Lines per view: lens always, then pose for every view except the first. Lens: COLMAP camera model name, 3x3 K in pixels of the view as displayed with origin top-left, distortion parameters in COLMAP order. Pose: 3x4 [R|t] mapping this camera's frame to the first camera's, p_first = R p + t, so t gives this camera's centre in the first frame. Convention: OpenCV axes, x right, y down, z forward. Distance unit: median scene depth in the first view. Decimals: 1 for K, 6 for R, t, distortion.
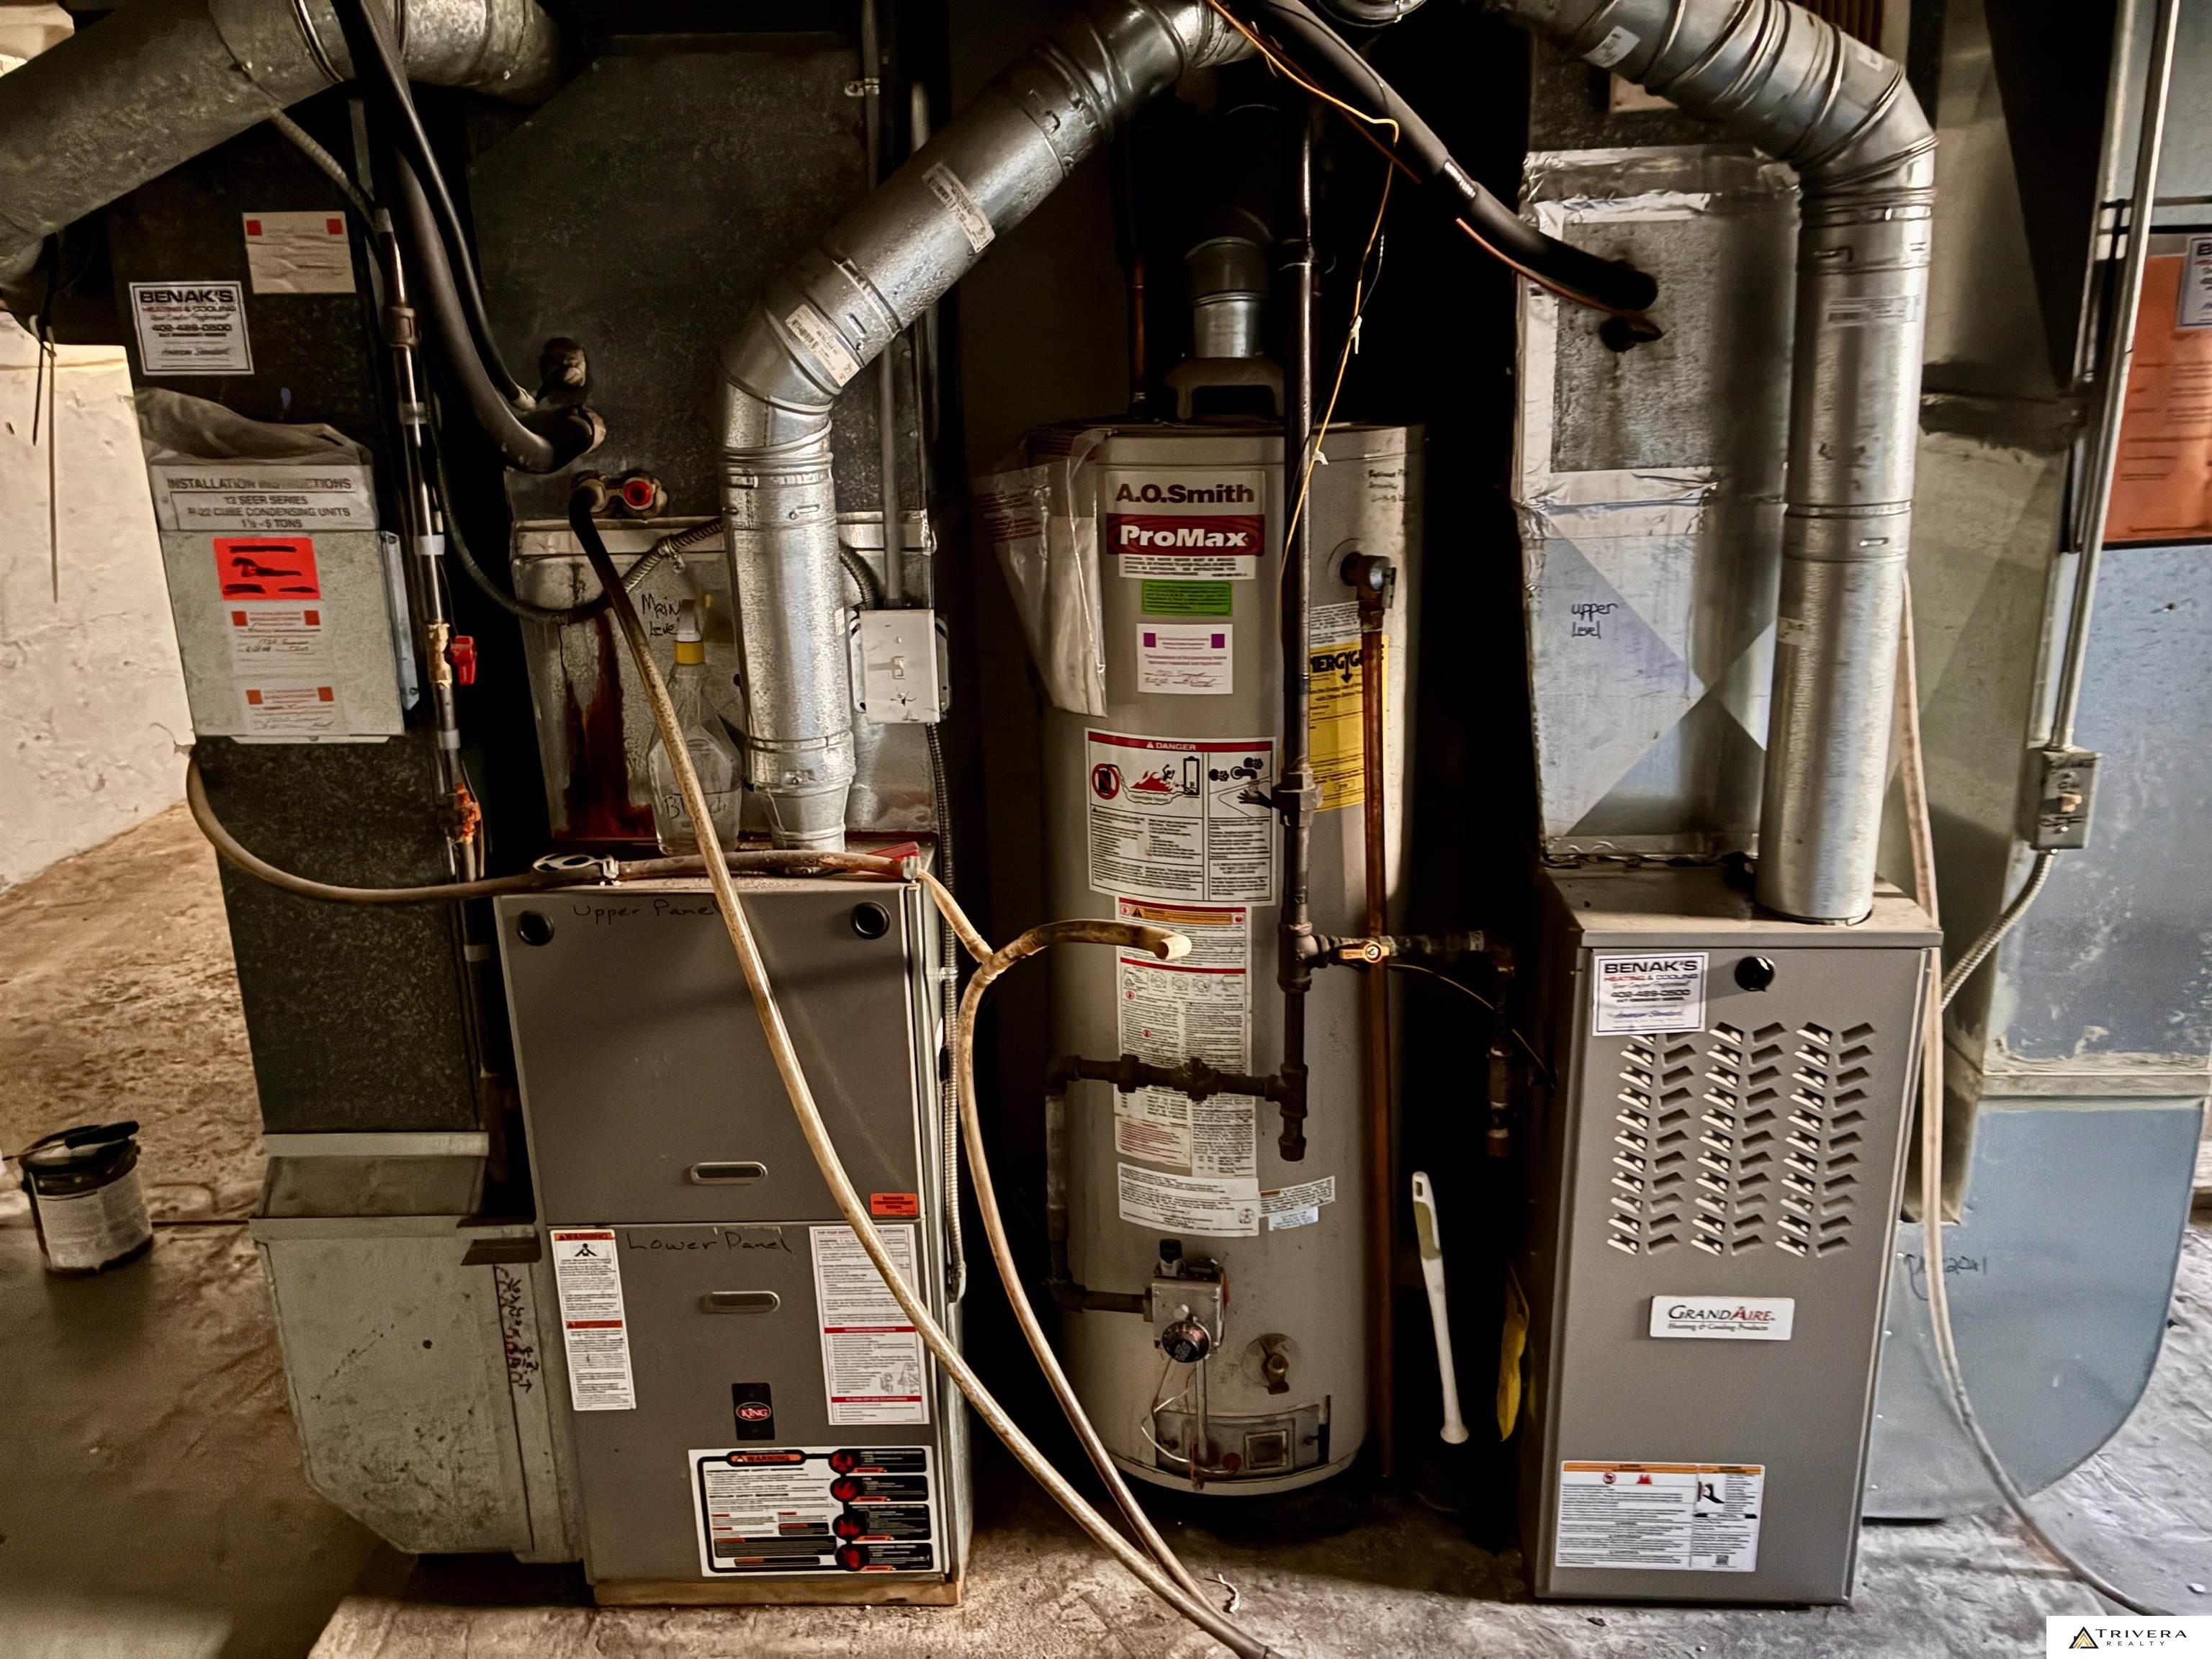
lens RADIAL K [[1706.6, 0, 1111.6], [0, 1706.6, 797.1], [0, 0, 1]] dist [0.047408, -0.001587]
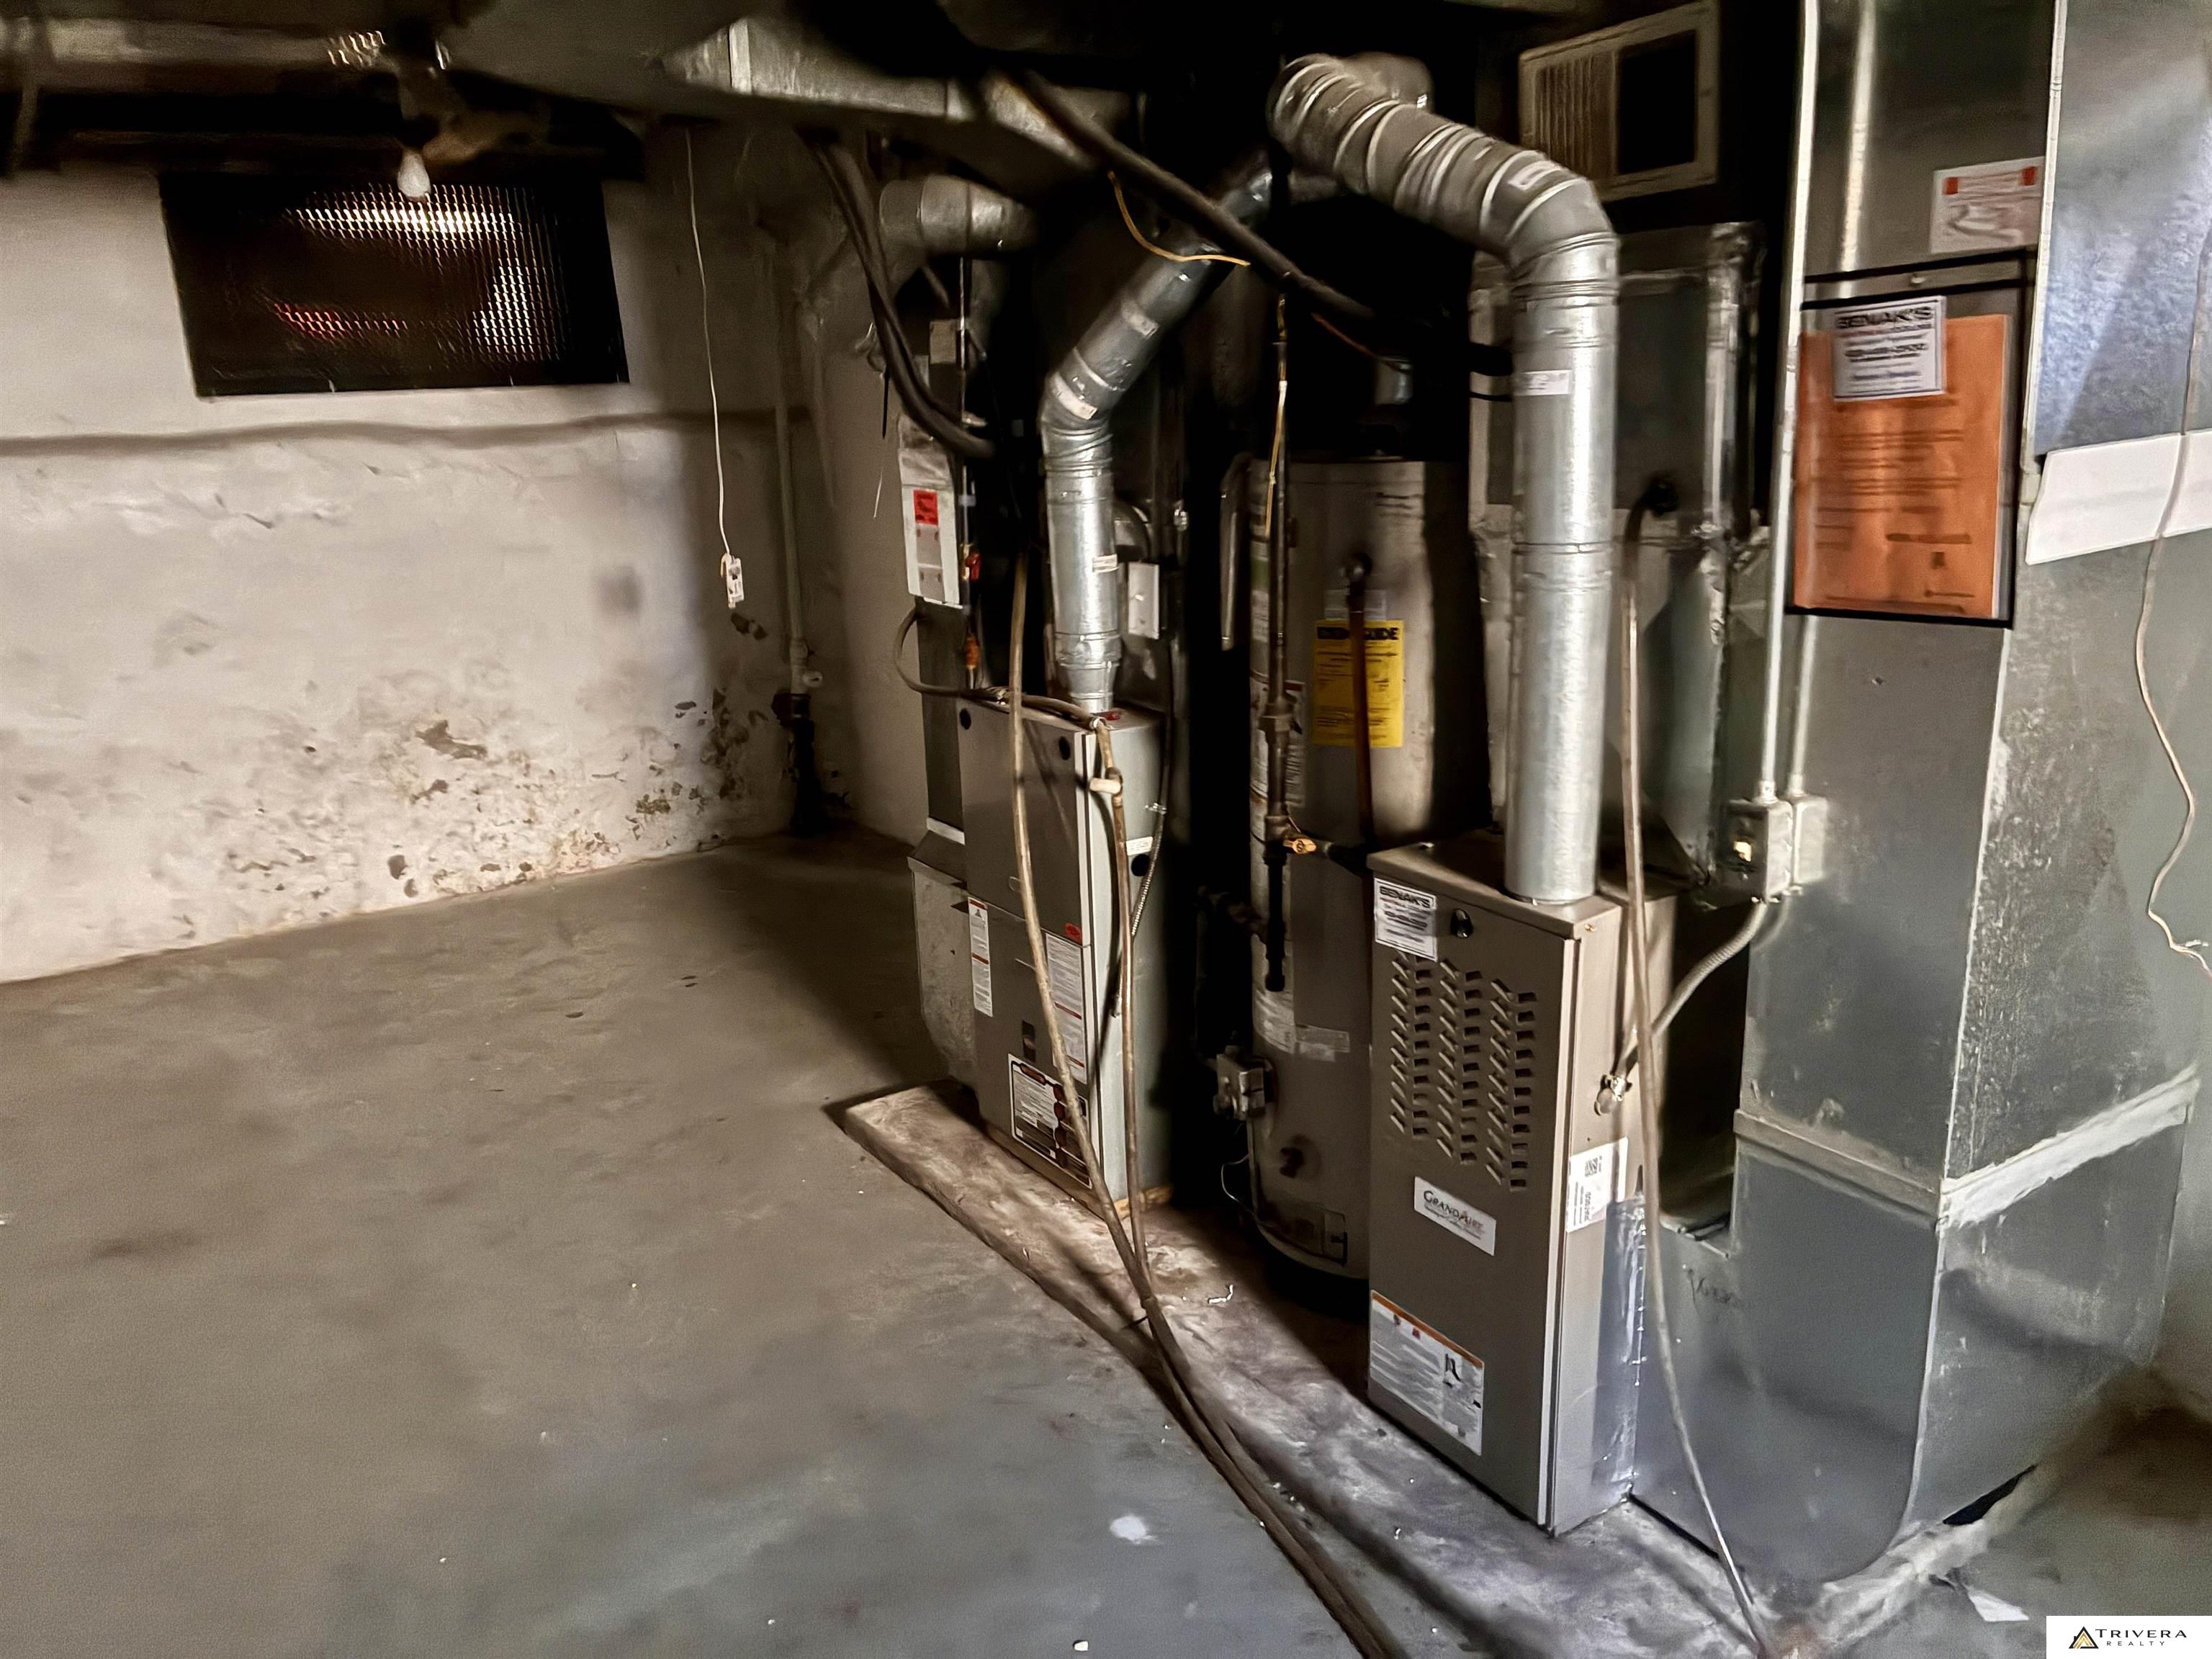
lens RADIAL K [[1706.6, 0, 1111.6], [0, 1706.6, 797.1], [0, 0, 1]] dist [0.047408, -0.001587]
pose [[0.569240, 0.204110, -0.796433, 1.111215], [-0.208099, 0.972920, 0.100604, -0.050884], [0.795400, 0.108469, 0.596300, 0.069066]]
